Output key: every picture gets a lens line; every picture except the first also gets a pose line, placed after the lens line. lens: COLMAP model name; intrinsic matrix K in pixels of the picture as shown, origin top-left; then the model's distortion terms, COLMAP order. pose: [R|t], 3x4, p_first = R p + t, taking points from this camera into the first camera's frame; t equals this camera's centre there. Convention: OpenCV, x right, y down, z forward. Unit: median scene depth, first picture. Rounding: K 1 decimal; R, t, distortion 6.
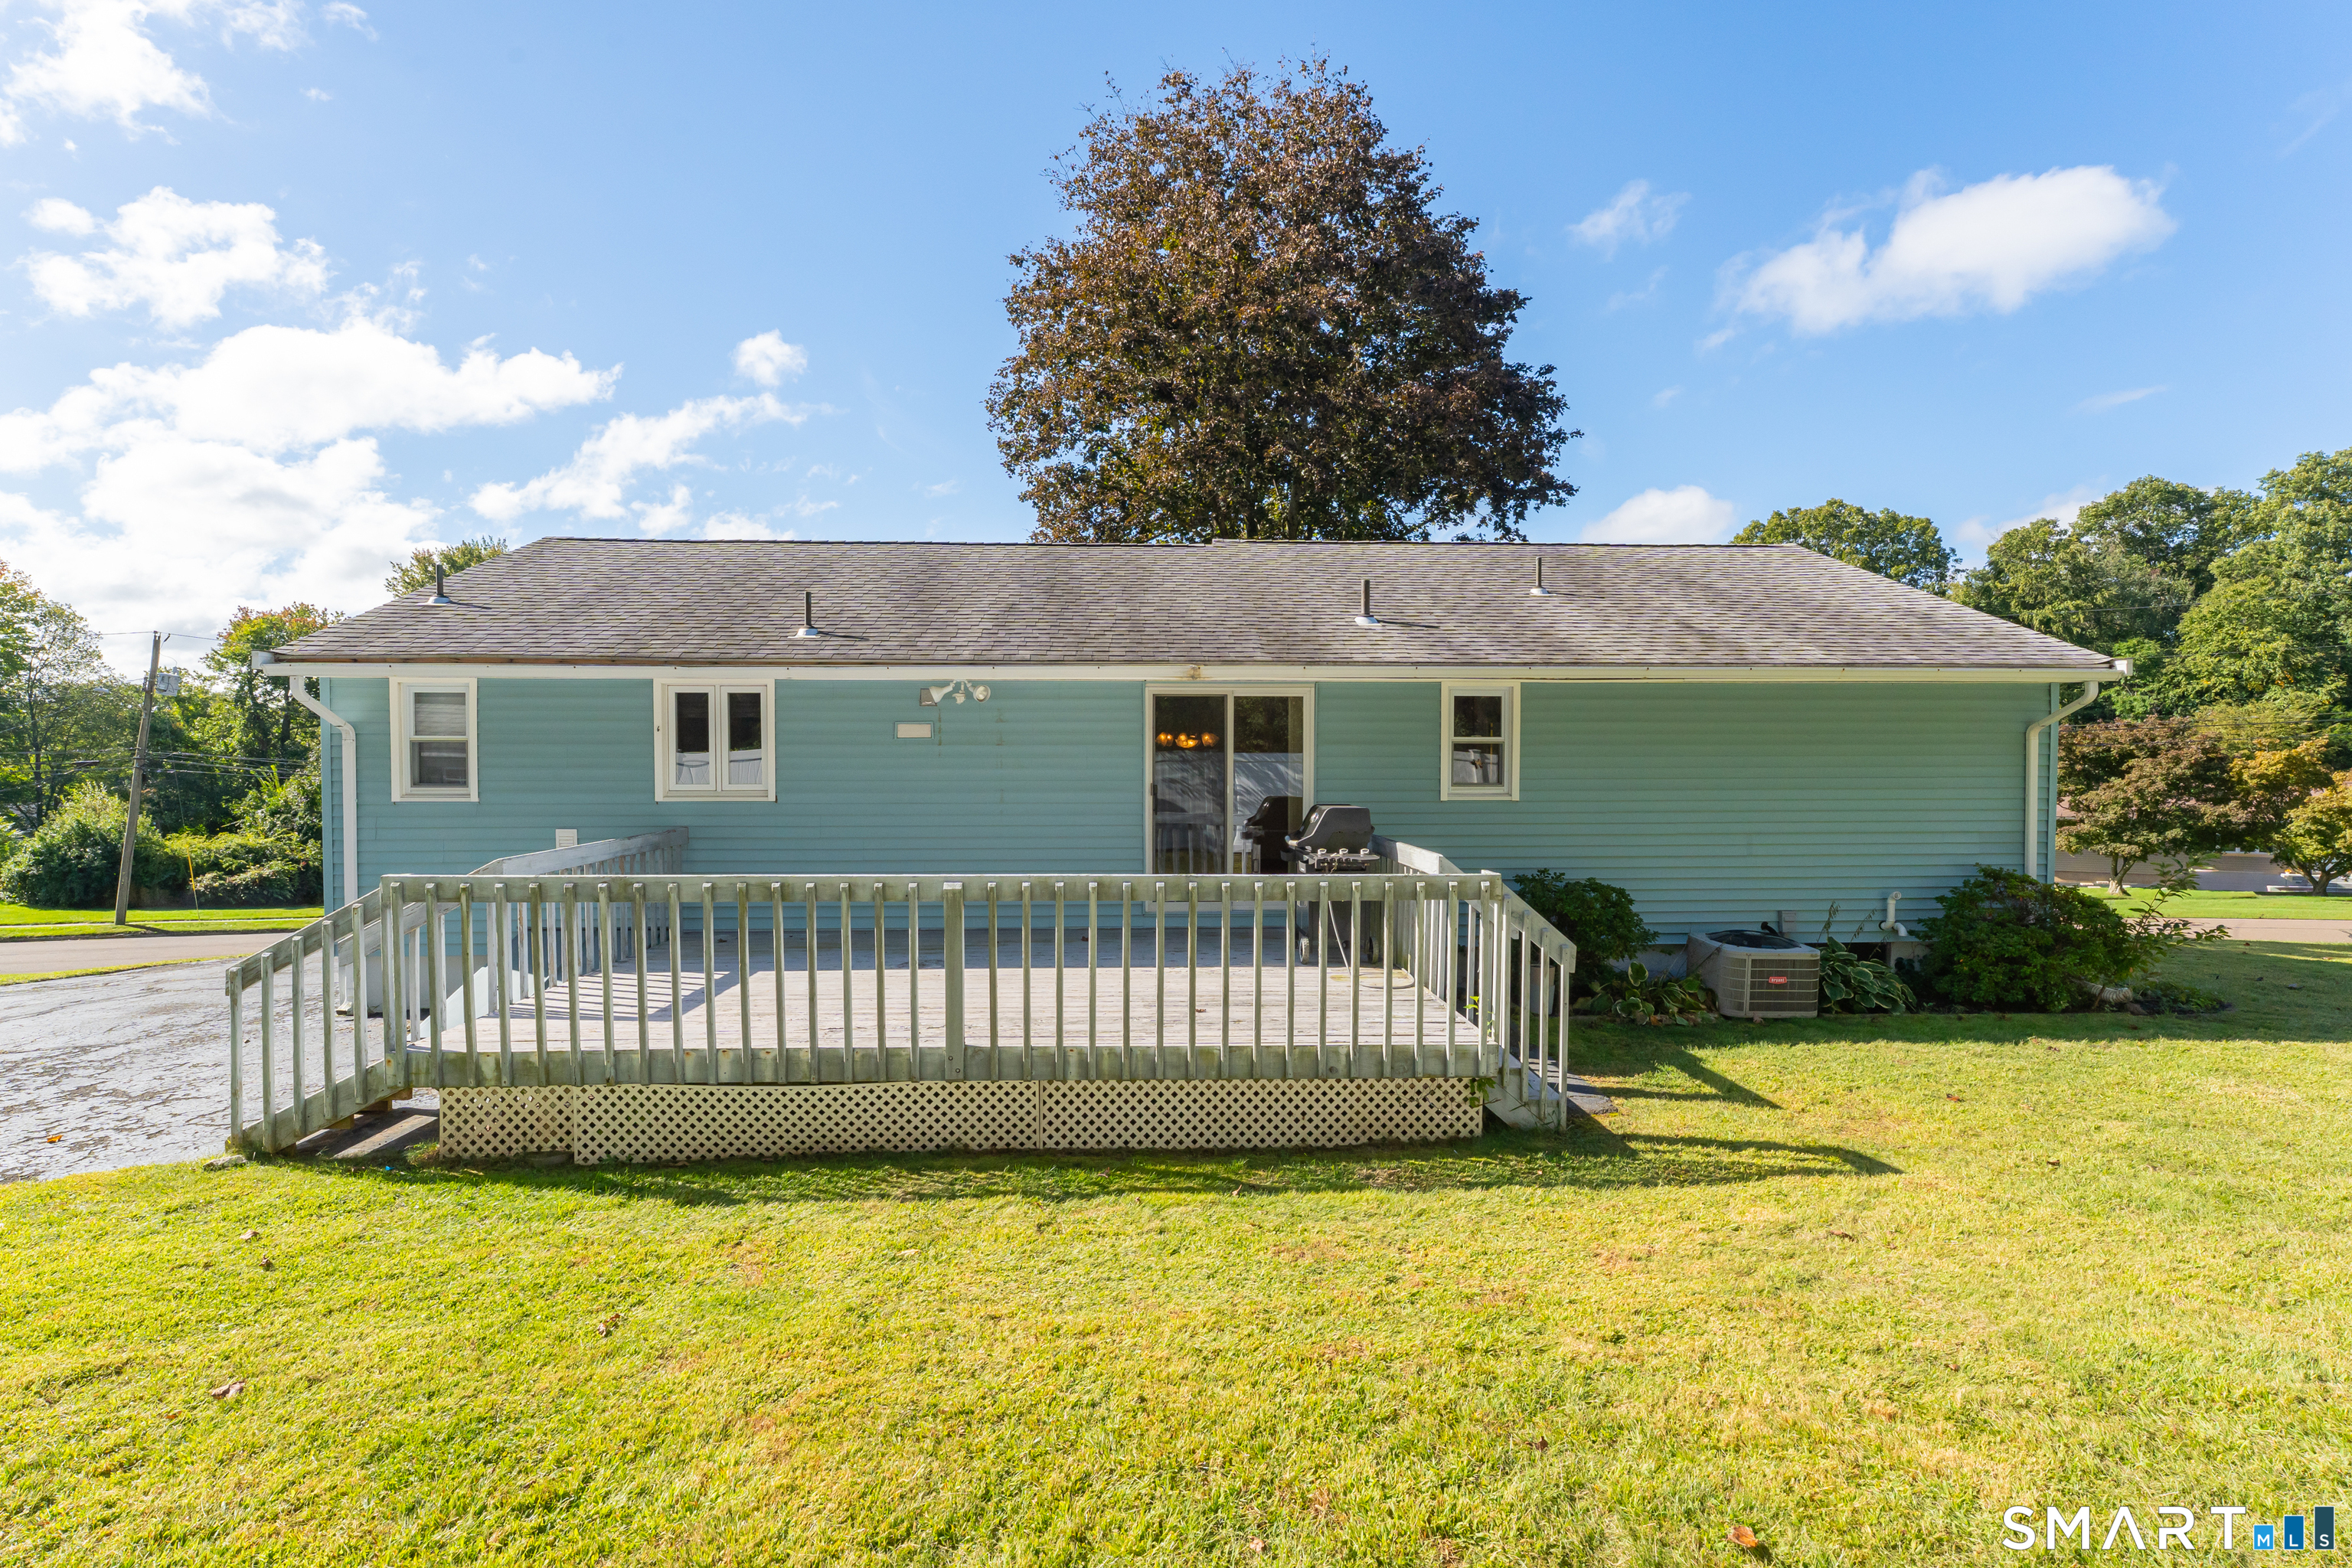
lens RADIAL K [[1082.0, 0, 1175.7], [0, 1082.0, 797.7], [0, 0, 1]] dist [-0.002879, -0.001074]
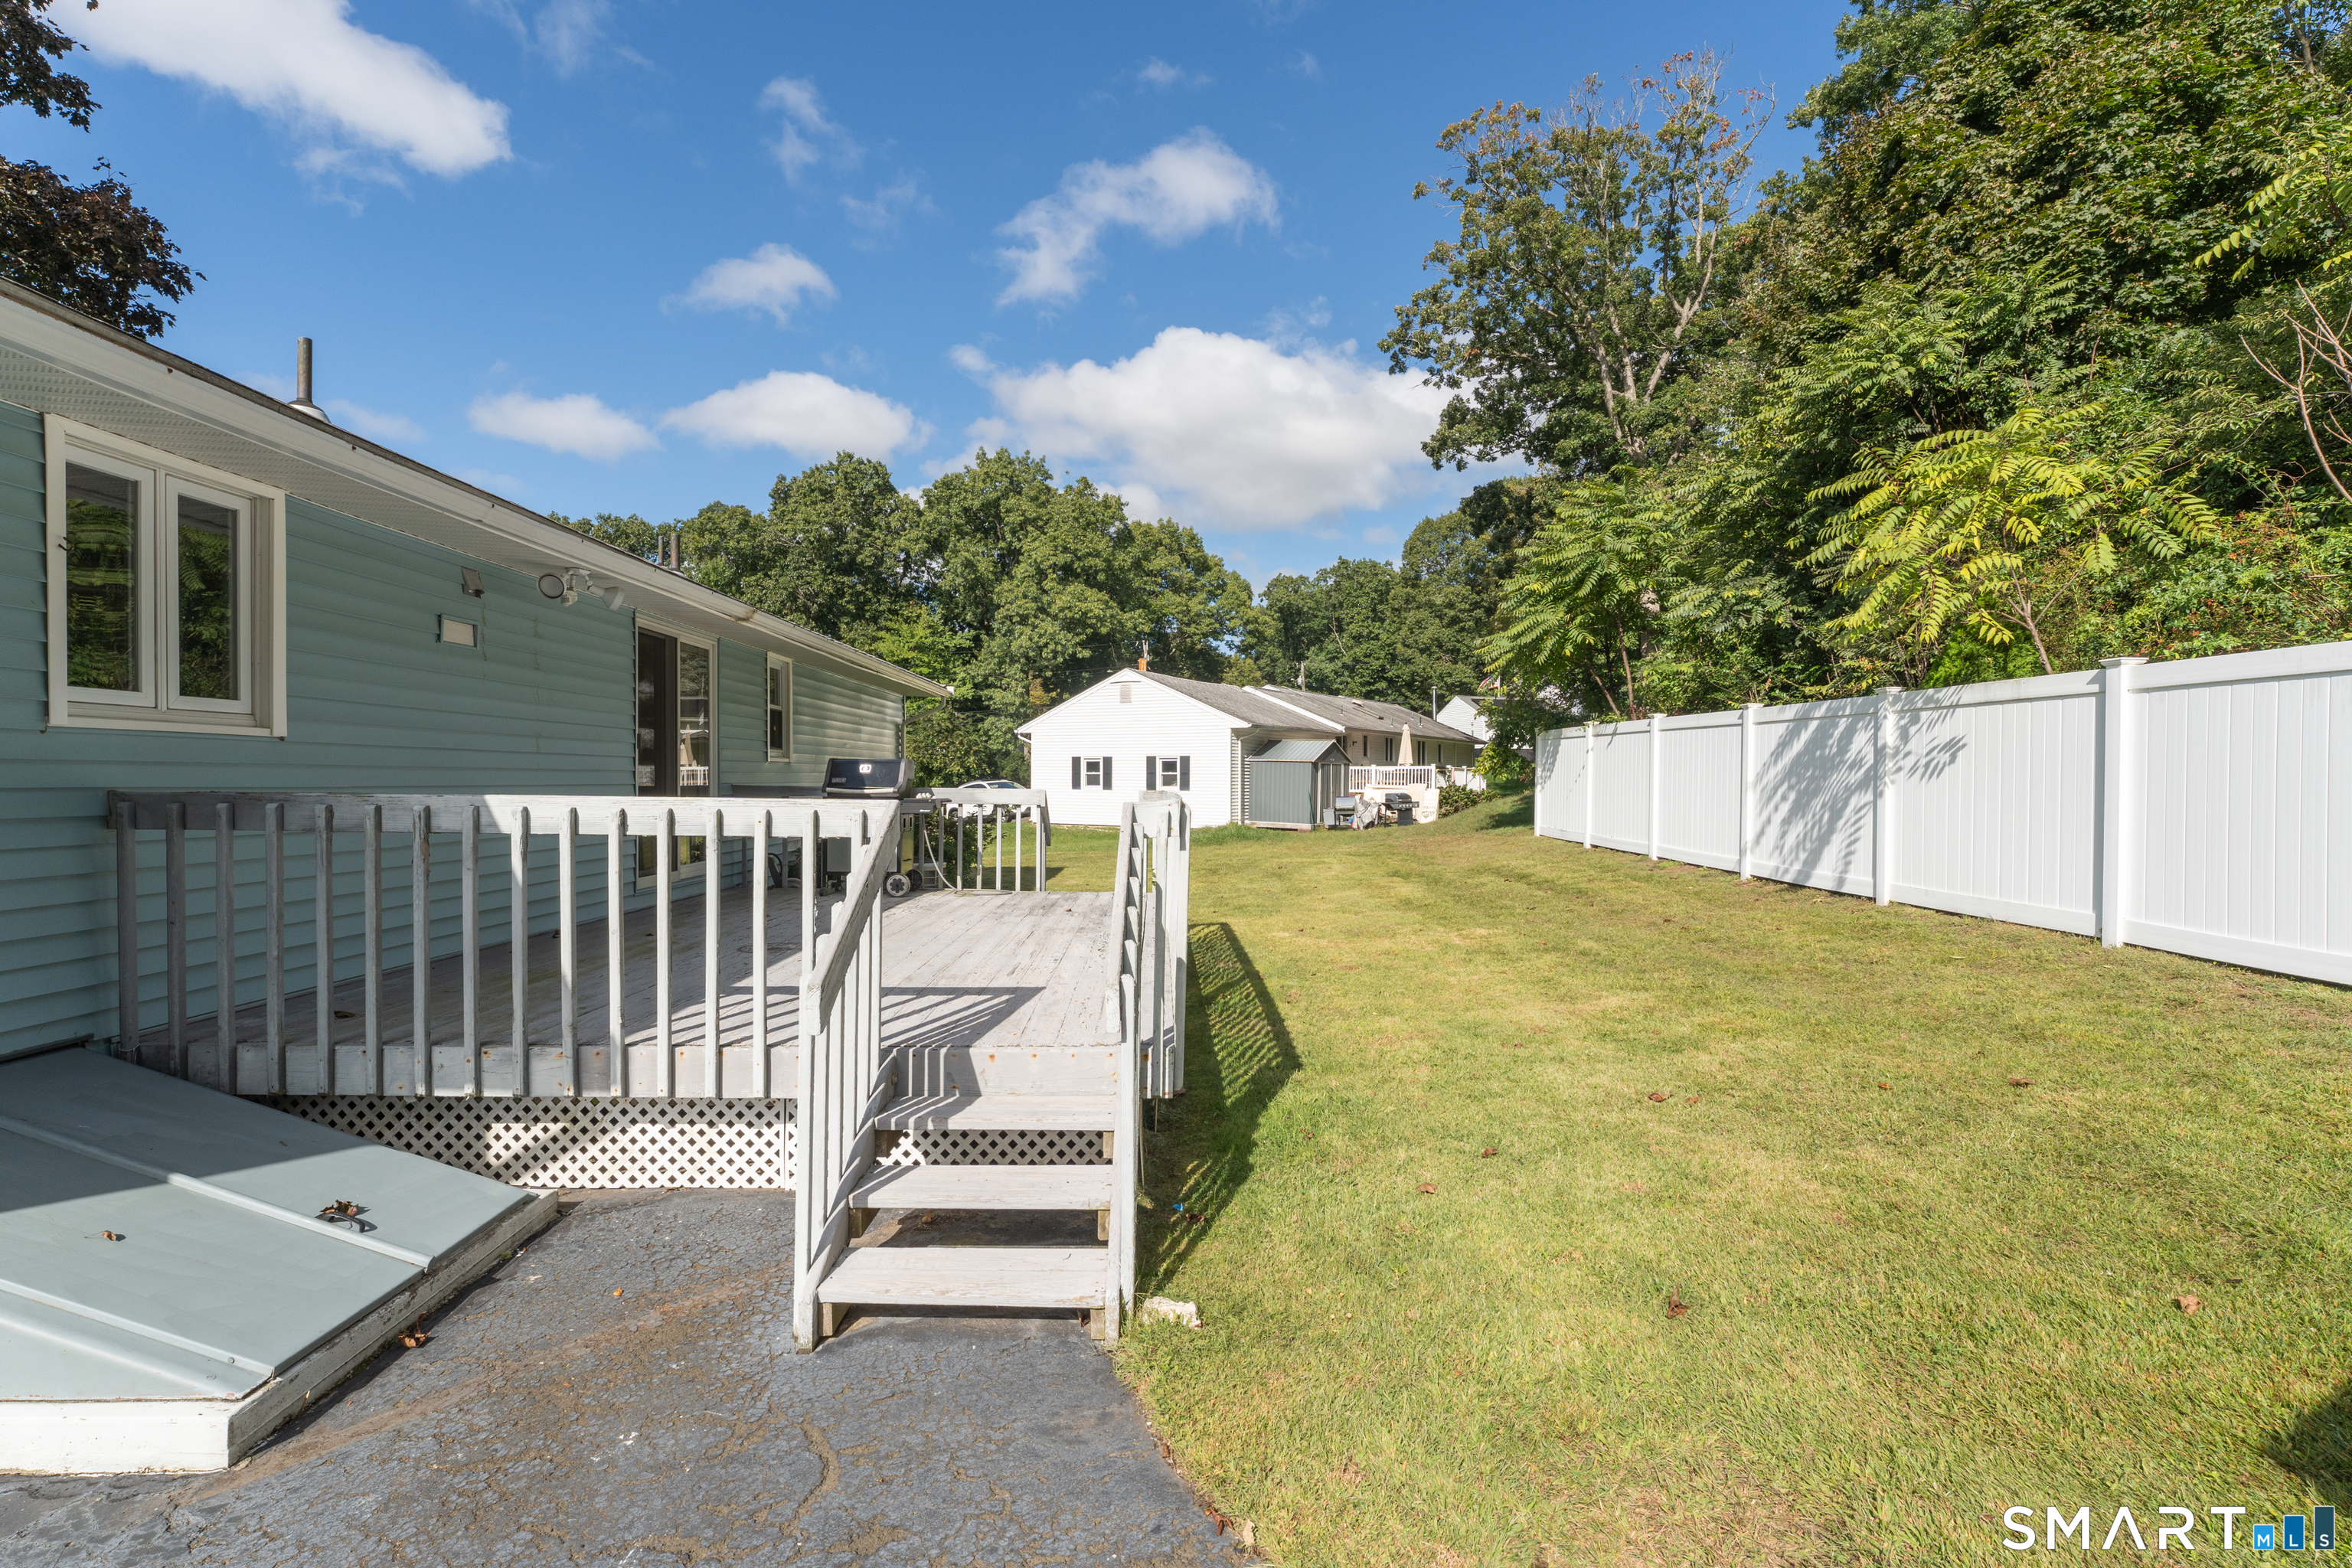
lens RADIAL K [[1082.0, 0, 1176.0], [0, 1082.0, 788.3], [0, 0, 1]] dist [-0.002879, -0.001074]
pose [[0.043023, -0.008488, 0.999038, -0.849372], [0.023904, 0.999686, 0.007465, 0.033160], [-0.998788, 0.023560, 0.043213, 0.562997]]
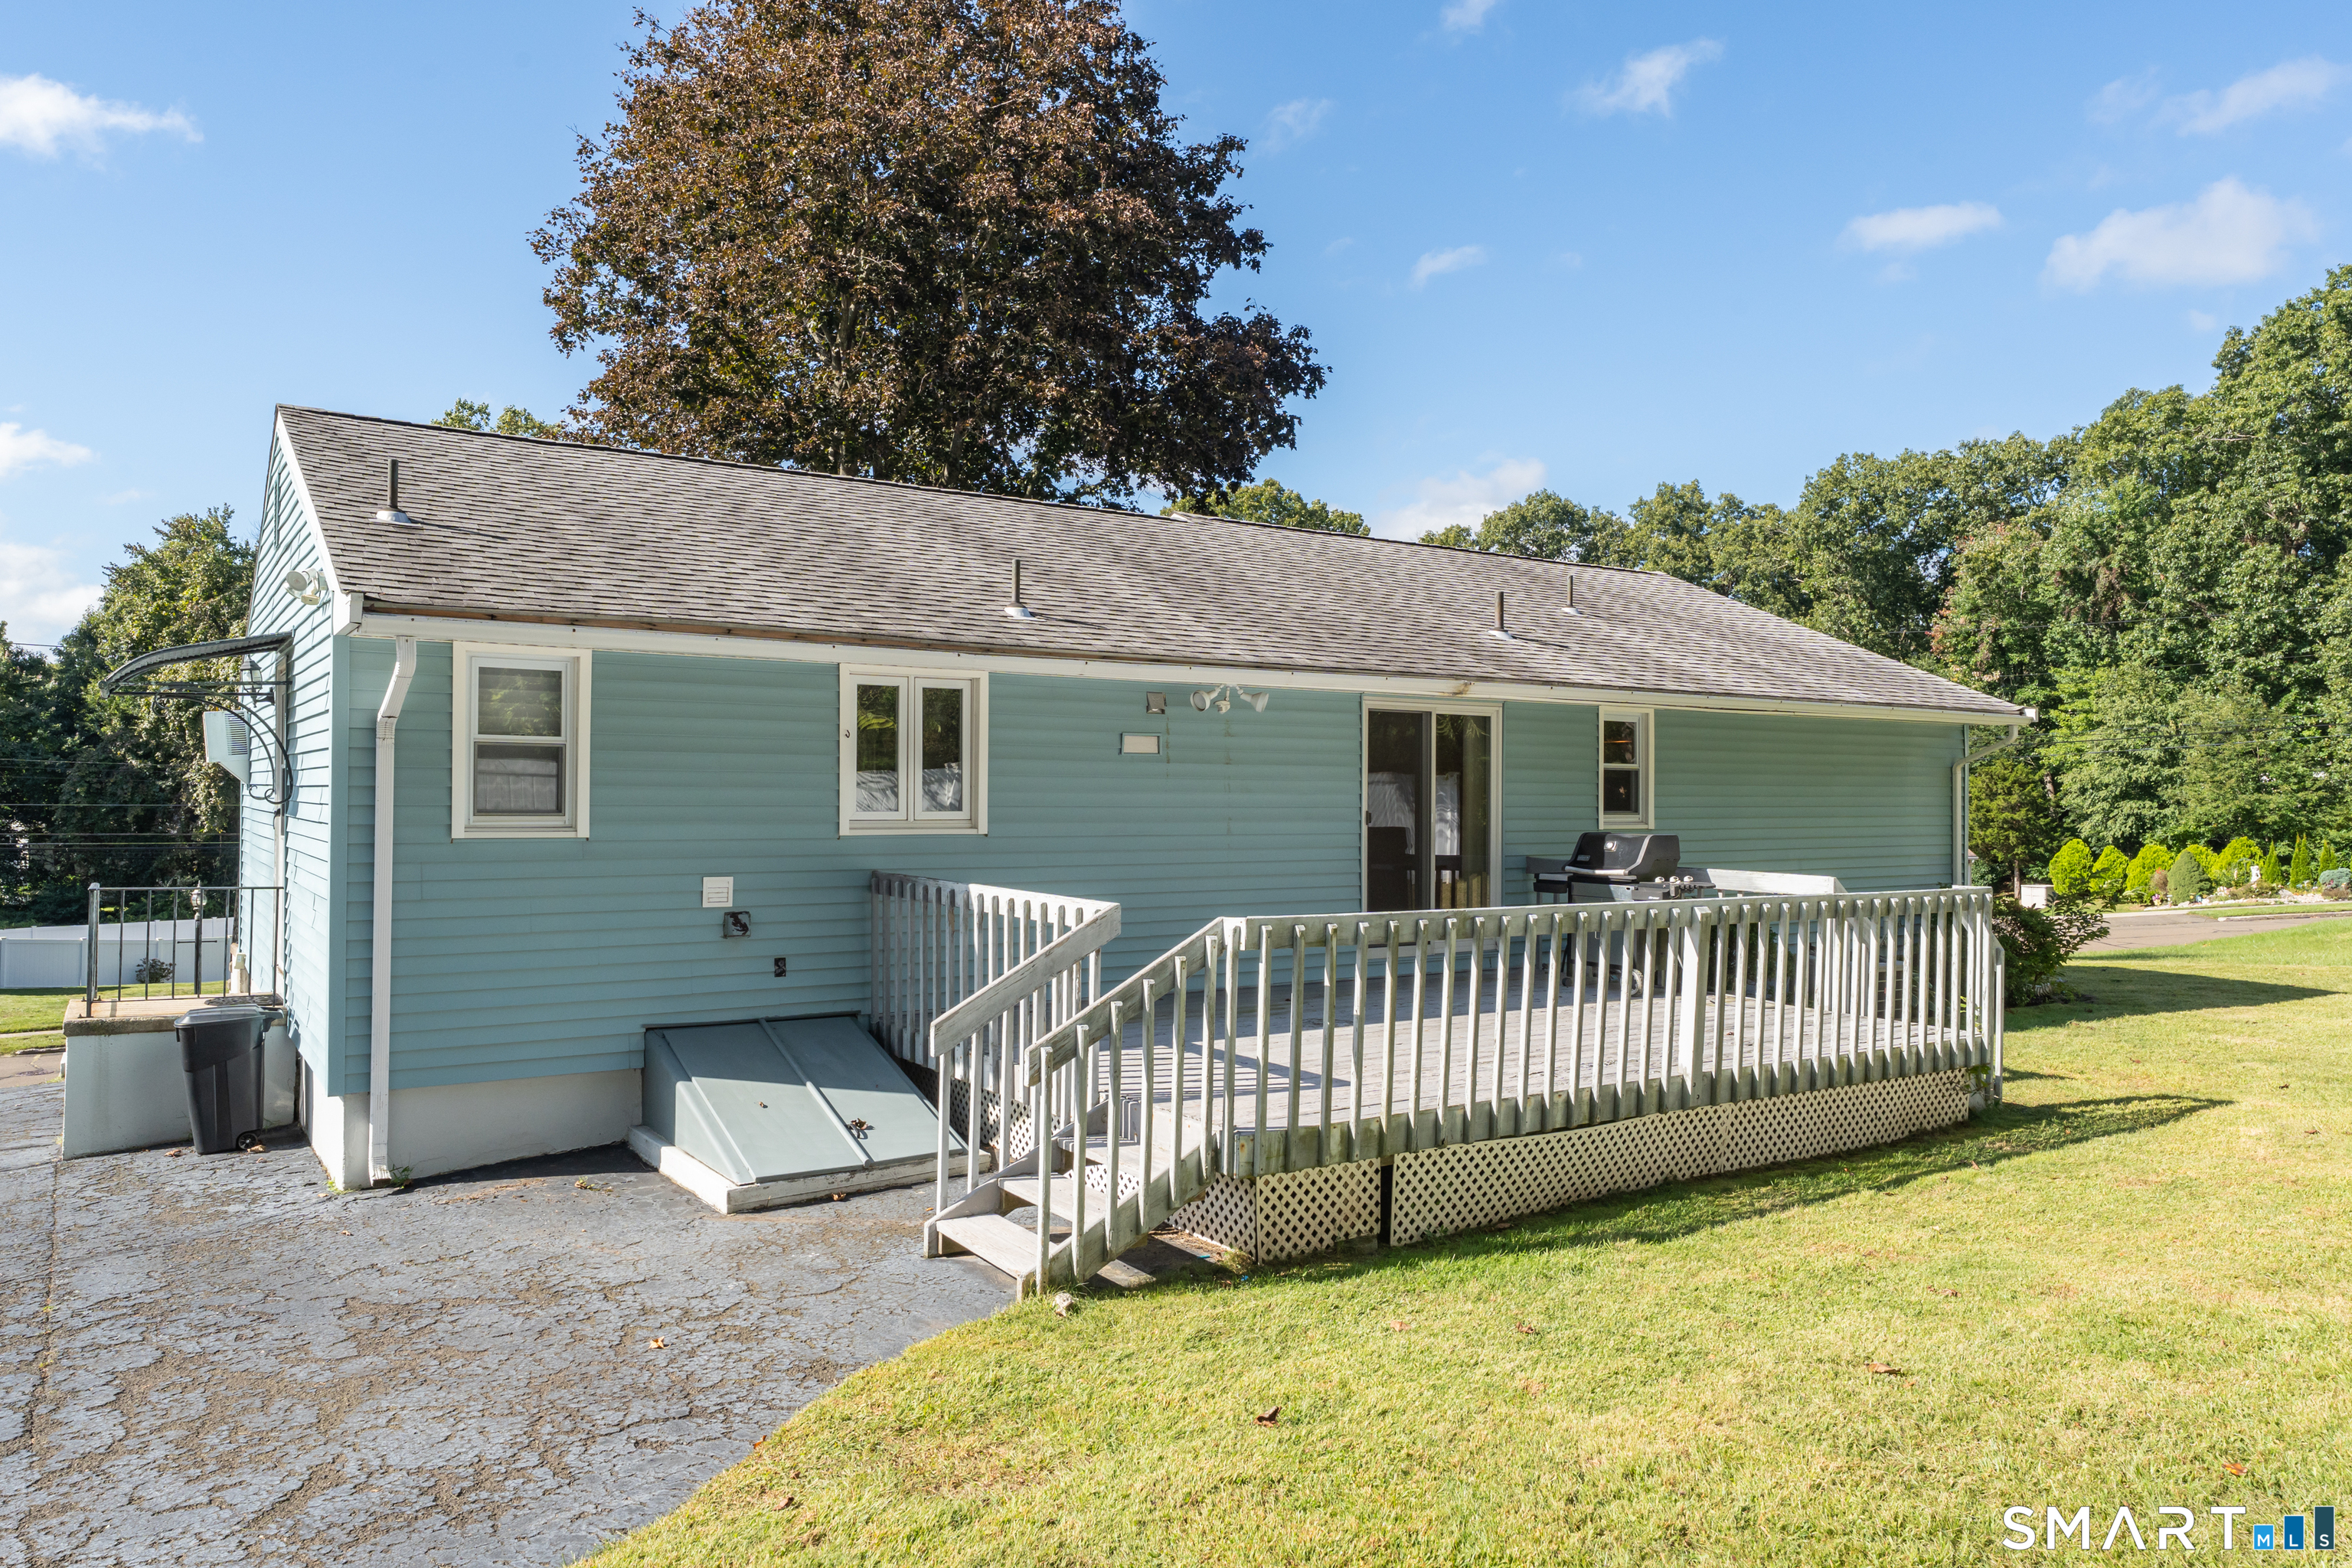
lens RADIAL K [[1556.6, 0, 1169.6], [0, 1556.6, 785.2], [0, 0, 1]] dist [-0.004856, -0.002208]
pose [[0.862694, 0.009308, 0.505641, -0.803868], [0.008309, 0.999435, -0.032575, 0.005889], [-0.505658, 0.032304, 0.862129, 0.003073]]
